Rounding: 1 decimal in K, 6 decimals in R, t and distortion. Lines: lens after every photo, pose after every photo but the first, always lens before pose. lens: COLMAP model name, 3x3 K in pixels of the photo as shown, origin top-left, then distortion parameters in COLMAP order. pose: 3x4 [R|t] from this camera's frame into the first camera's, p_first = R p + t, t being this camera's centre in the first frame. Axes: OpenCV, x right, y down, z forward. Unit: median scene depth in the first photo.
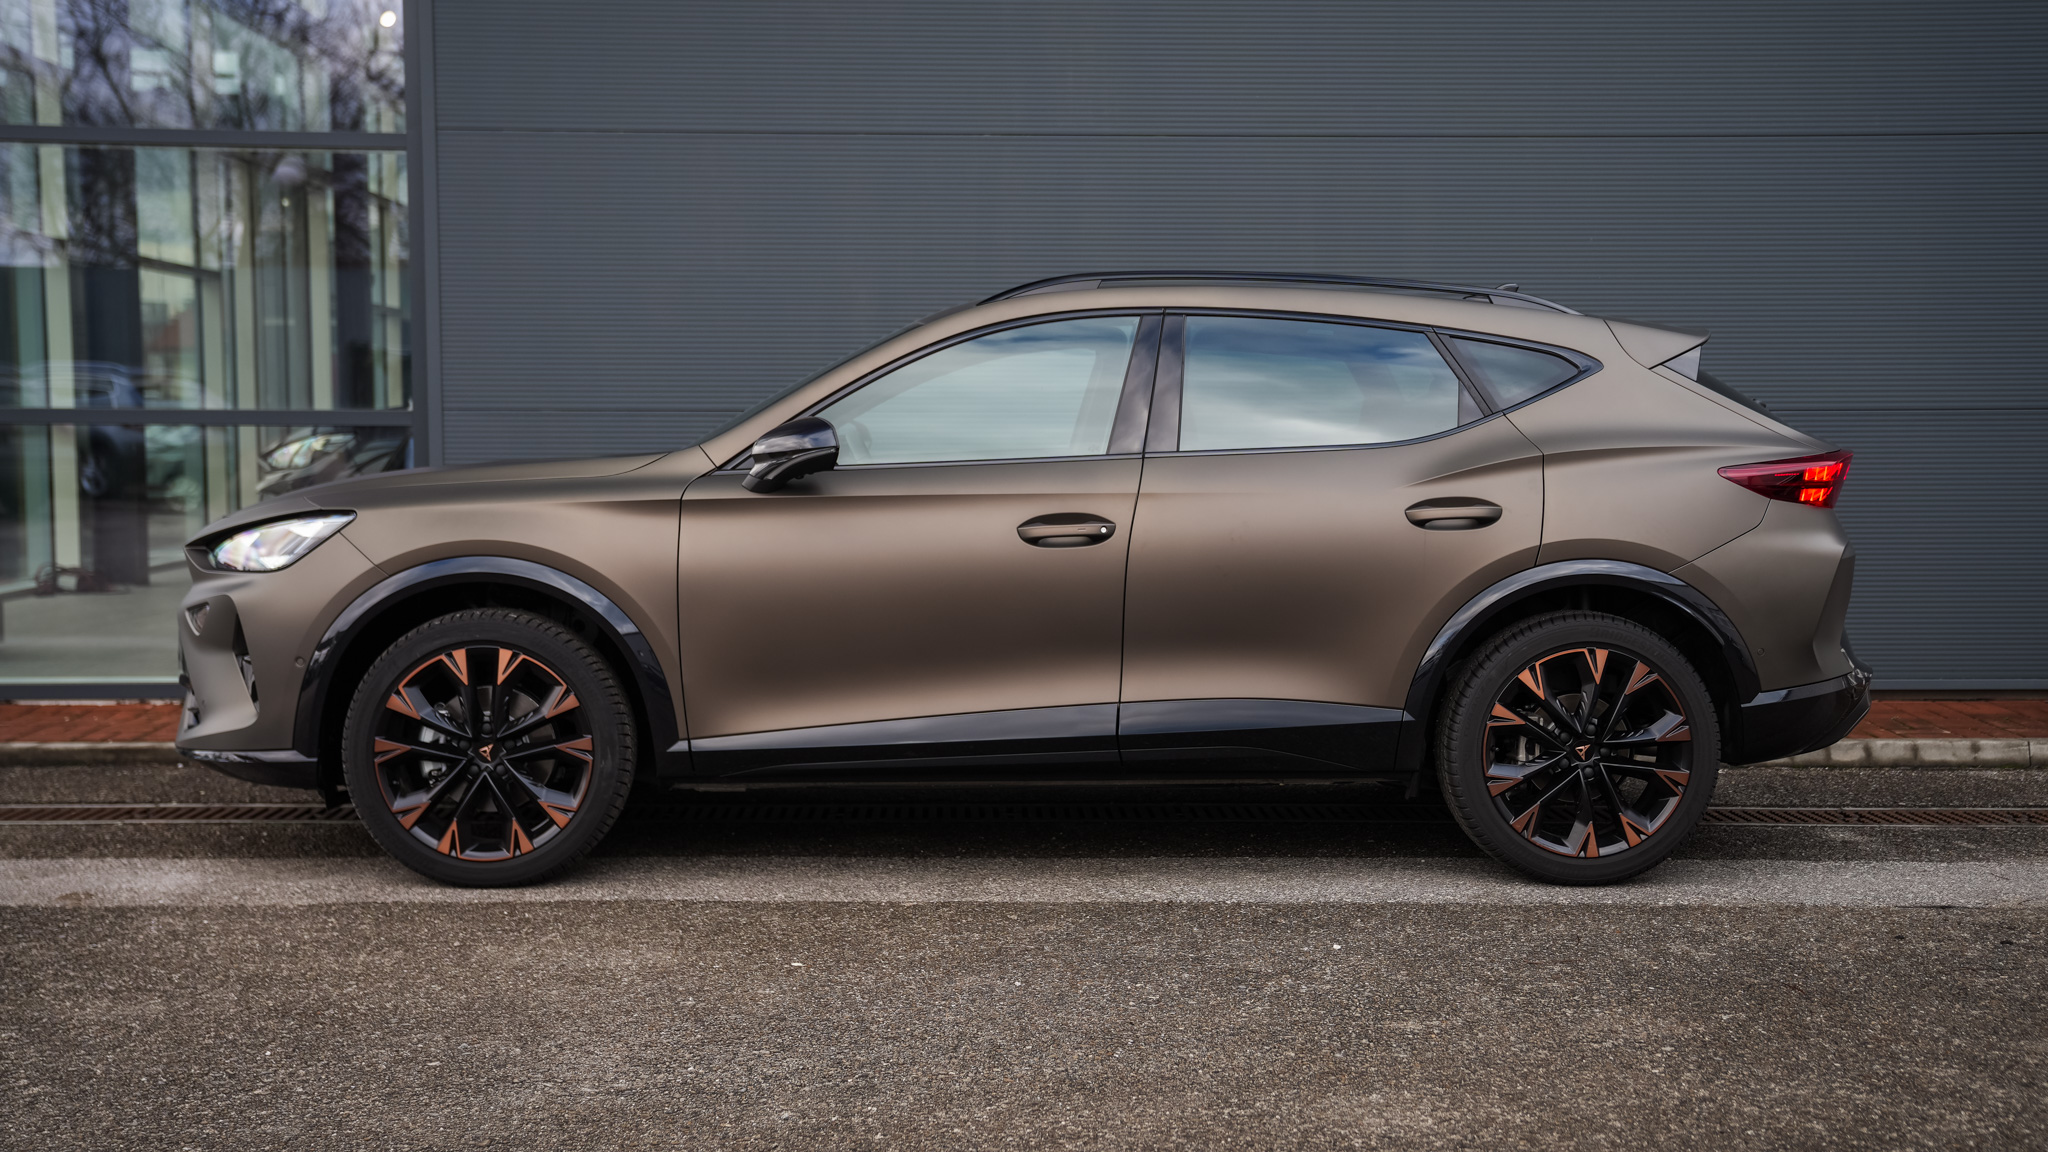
lens RADIAL K [[2638.5, 0, 1024.0], [0, 2638.5, 576.0], [0, 0, 1]] dist [0.017504, 0.382668]
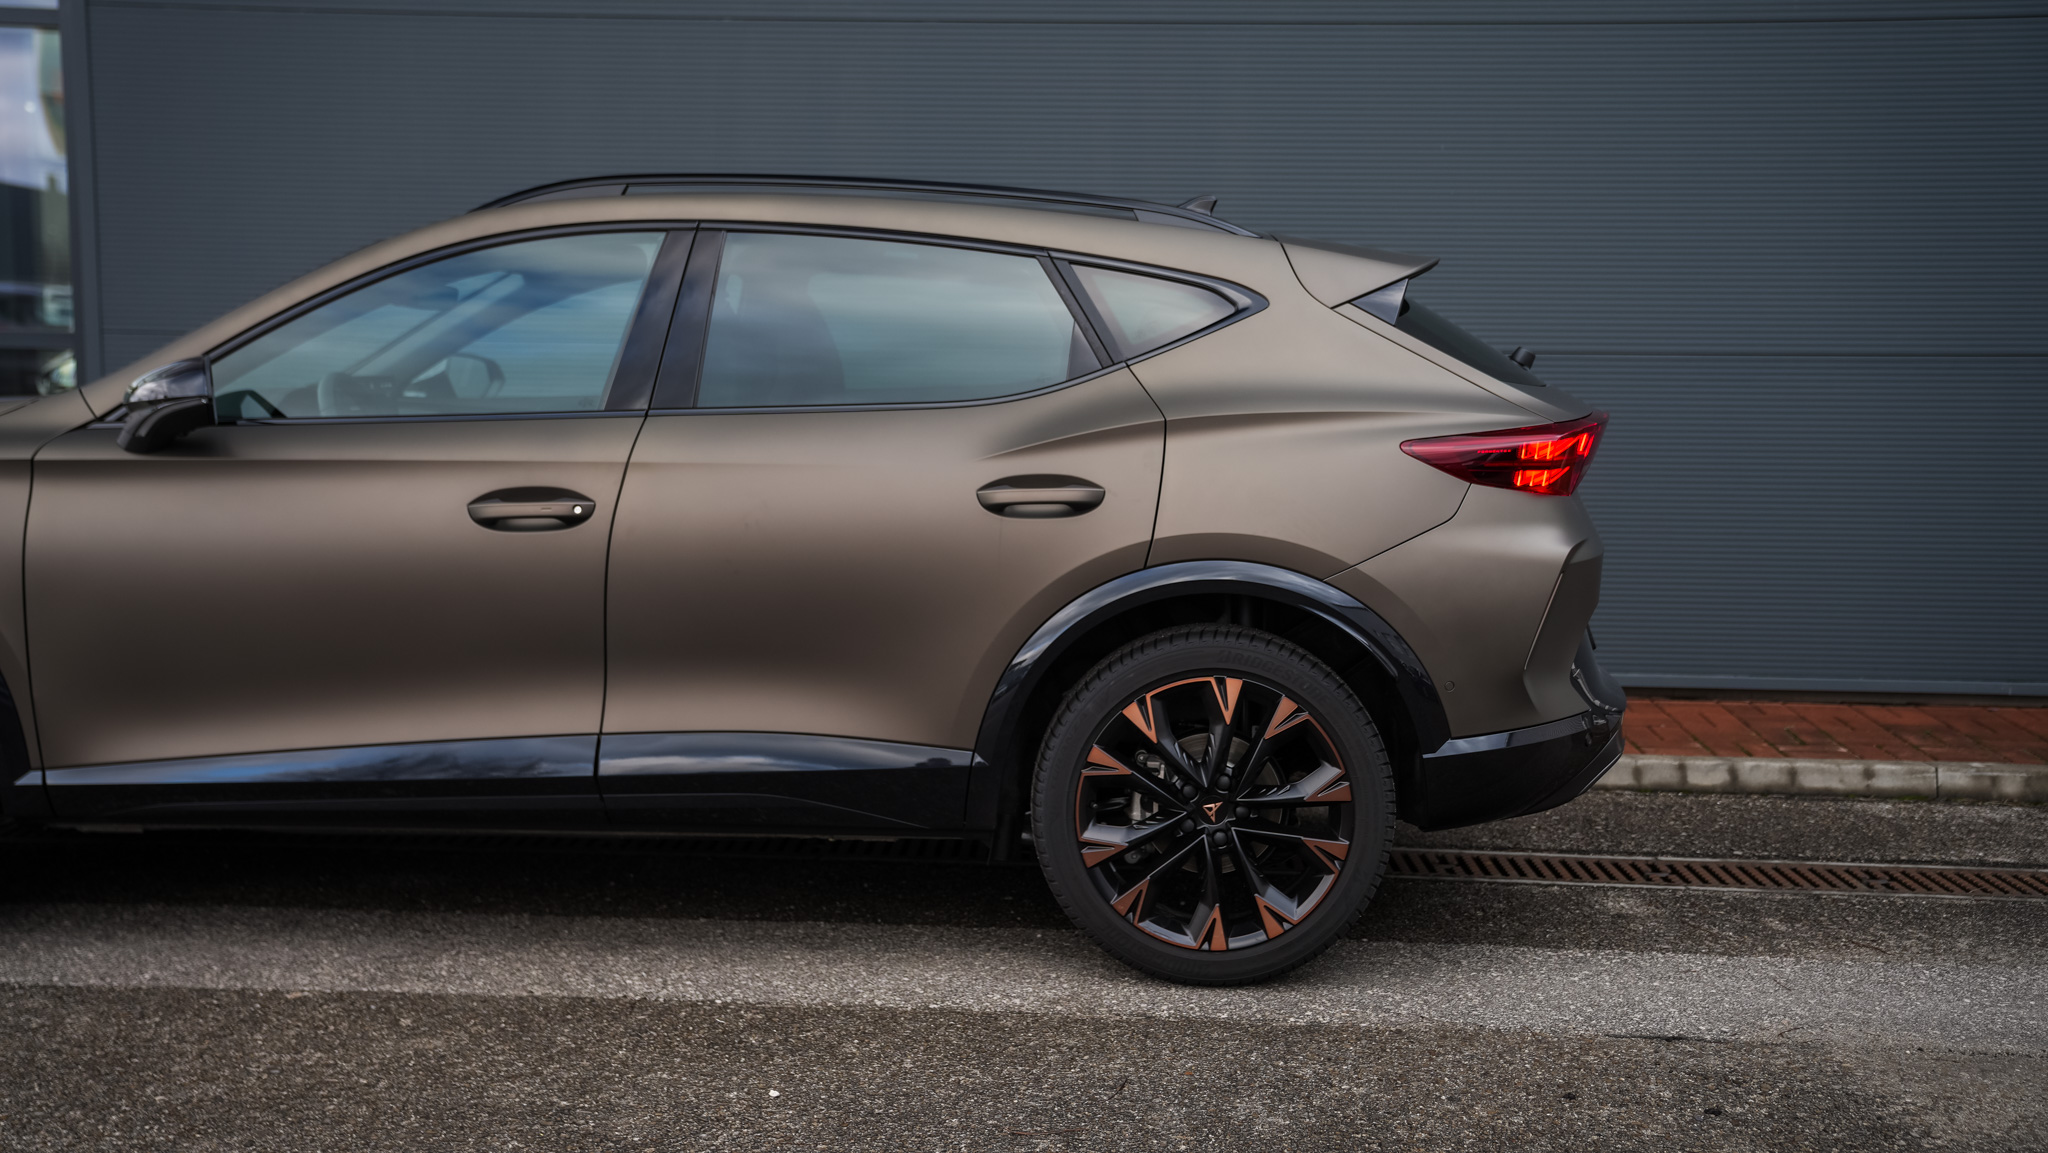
lens RADIAL K [[2449.7, 0, 1024.0], [0, 2449.7, 576.5], [0, 0, 1]] dist [0.105896, 0.037154]
pose [[0.996142, 0.020849, -0.085239, 0.217119], [-0.017628, 0.999108, 0.038371, -0.027466], [0.085963, -0.036721, 0.995621, 0.294143]]
